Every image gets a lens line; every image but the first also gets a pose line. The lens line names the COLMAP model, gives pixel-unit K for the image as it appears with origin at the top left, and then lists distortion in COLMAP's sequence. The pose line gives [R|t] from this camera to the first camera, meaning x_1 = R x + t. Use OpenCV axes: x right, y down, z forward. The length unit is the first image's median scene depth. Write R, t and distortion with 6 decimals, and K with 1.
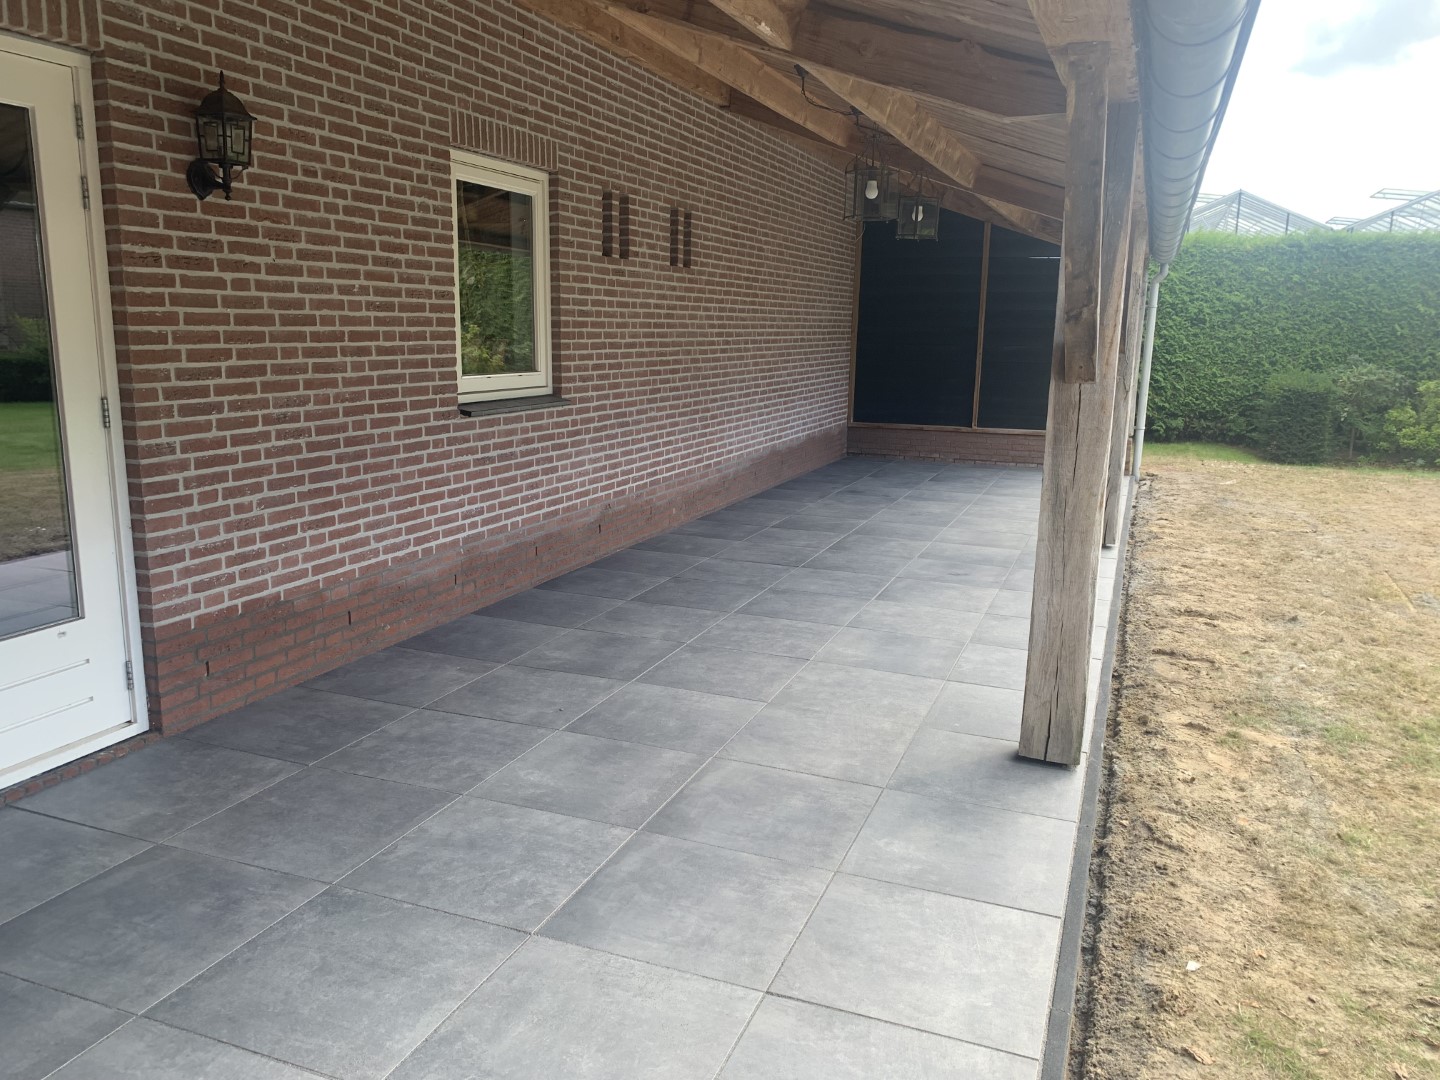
lens RADIAL K [[1099.8, 0, 755.3], [0, 1099.8, 543.1], [0, 0, 1]] dist [0.032753, -0.036302]
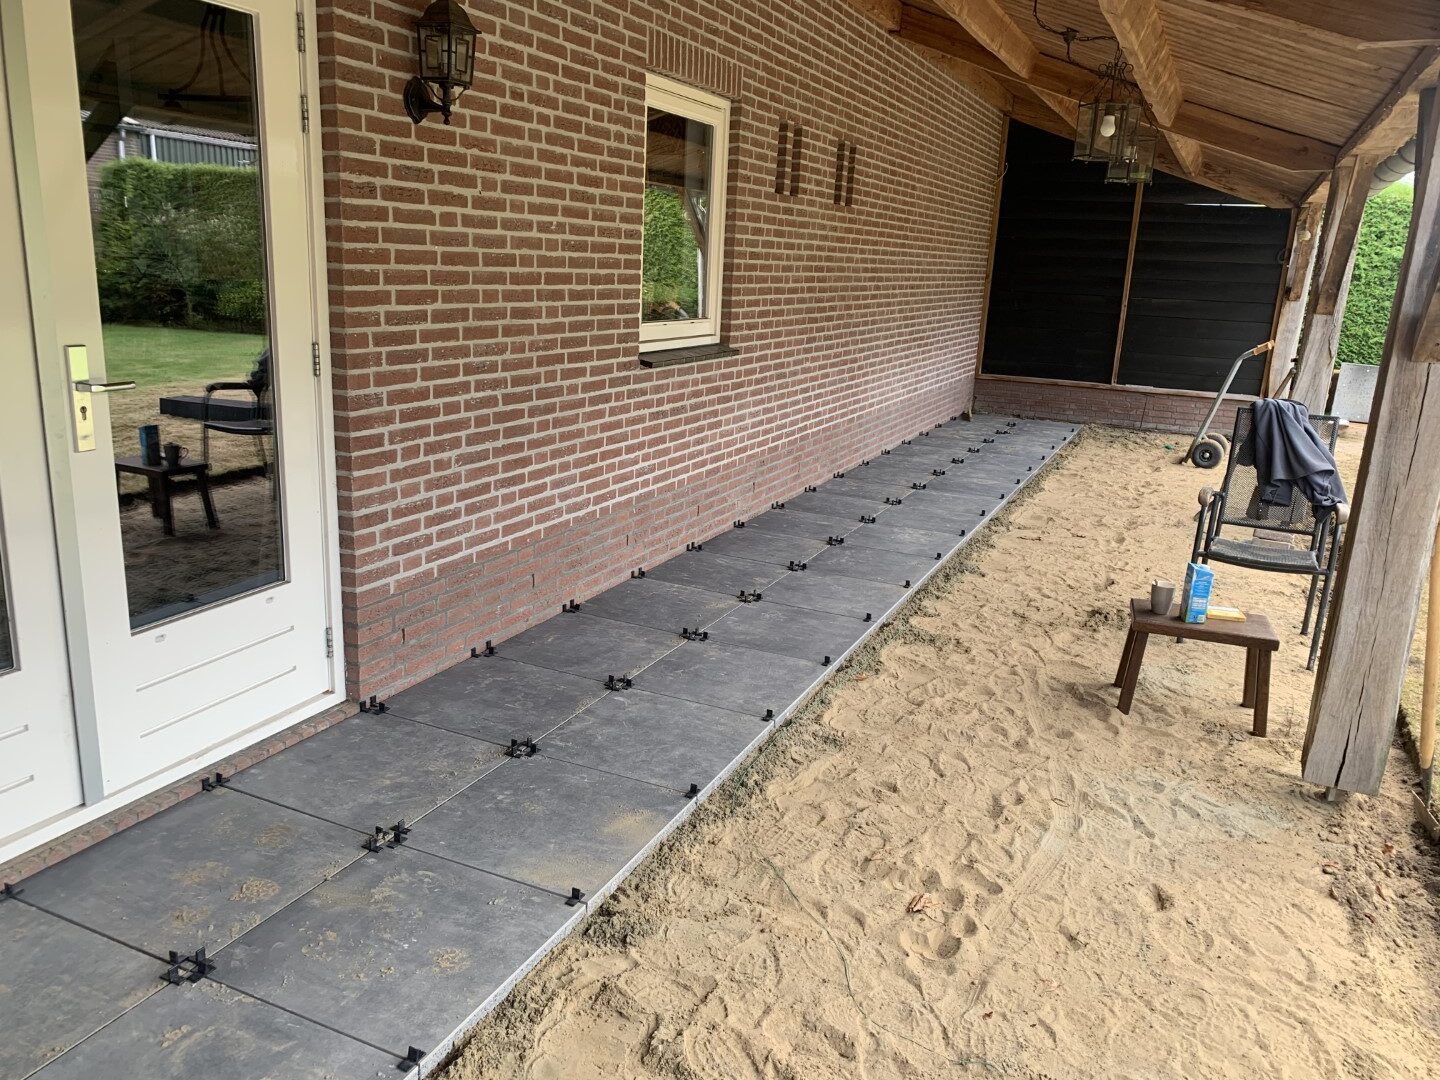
lens RADIAL K [[1099.8, 0, 753.4], [0, 1099.8, 547.3], [0, 0, 1]] dist [0.032753, -0.036302]
pose [[0.997603, 0.042054, -0.054955, -0.135343], [-0.038822, 0.997526, 0.058605, -0.024312], [0.057283, -0.056331, 0.996767, 0.081956]]
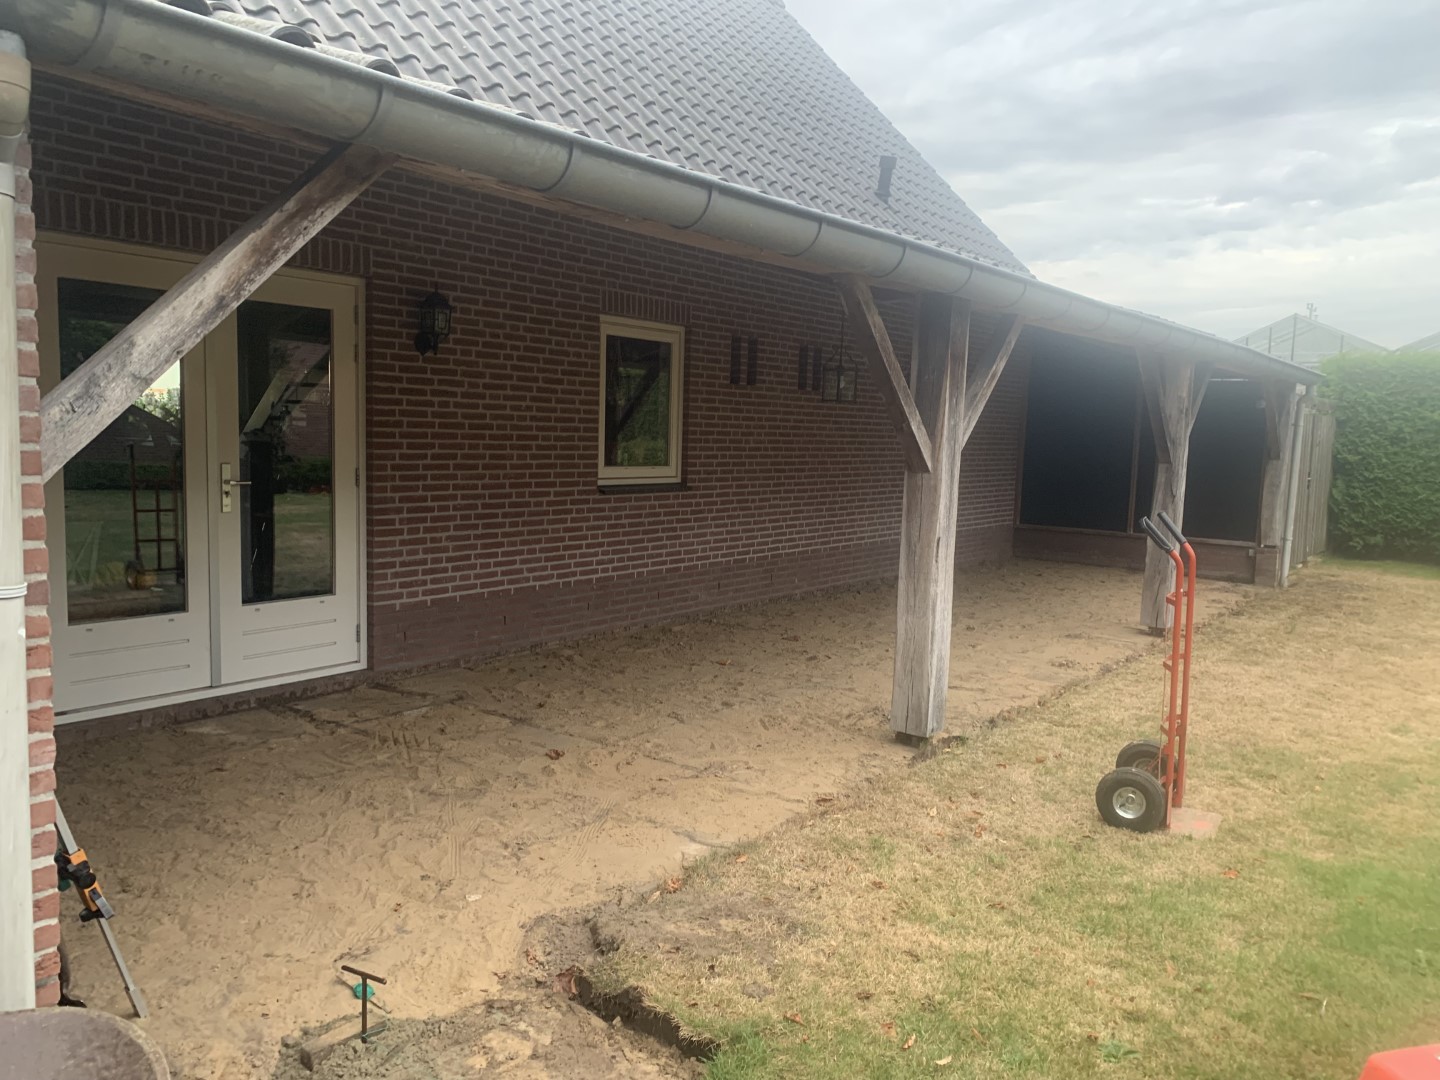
lens RADIAL K [[1099.8, 0, 775.8], [0, 1099.8, 562.0], [0, 0, 1]] dist [0.032753, -0.036302]
pose [[0.966127, 0.045920, -0.253949, 0.388291], [-0.066765, 0.995015, -0.074079, 0.078187], [0.249281, 0.088525, 0.964377, -0.388699]]
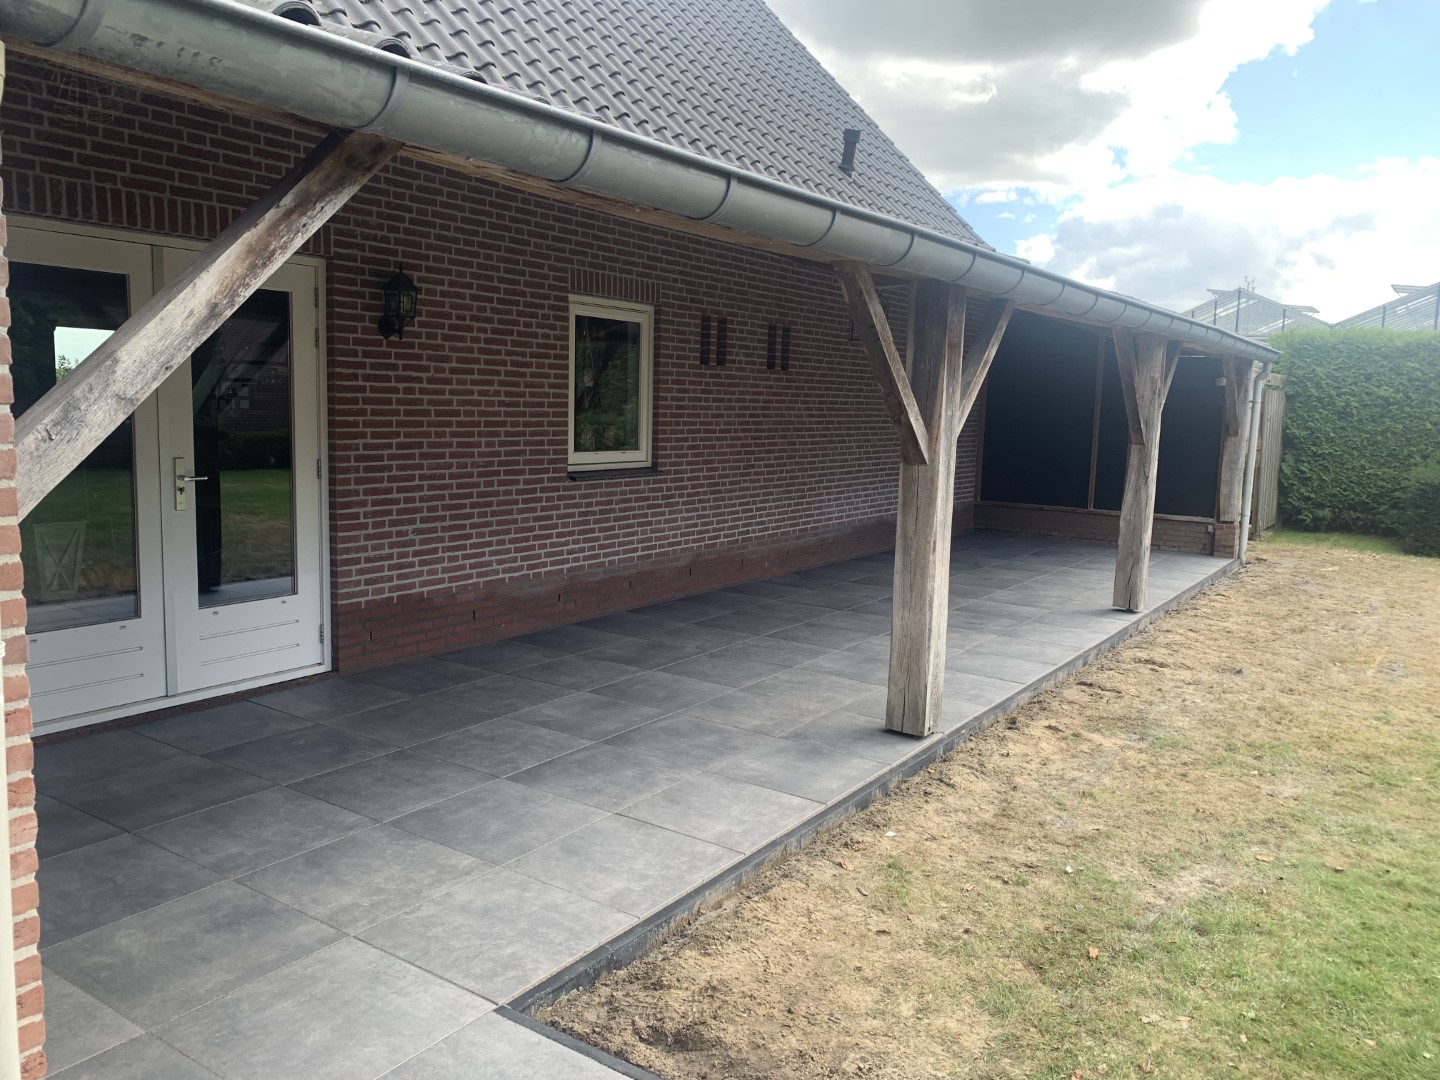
lens RADIAL K [[1099.8, 0, 781.6], [0, 1099.8, 545.3], [0, 0, 1]] dist [0.032753, -0.036302]
pose [[0.979585, 0.040543, -0.196900, 0.324019], [-0.054071, 0.996496, -0.063818, 0.048913], [0.193622, 0.073161, 0.978344, -0.361945]]
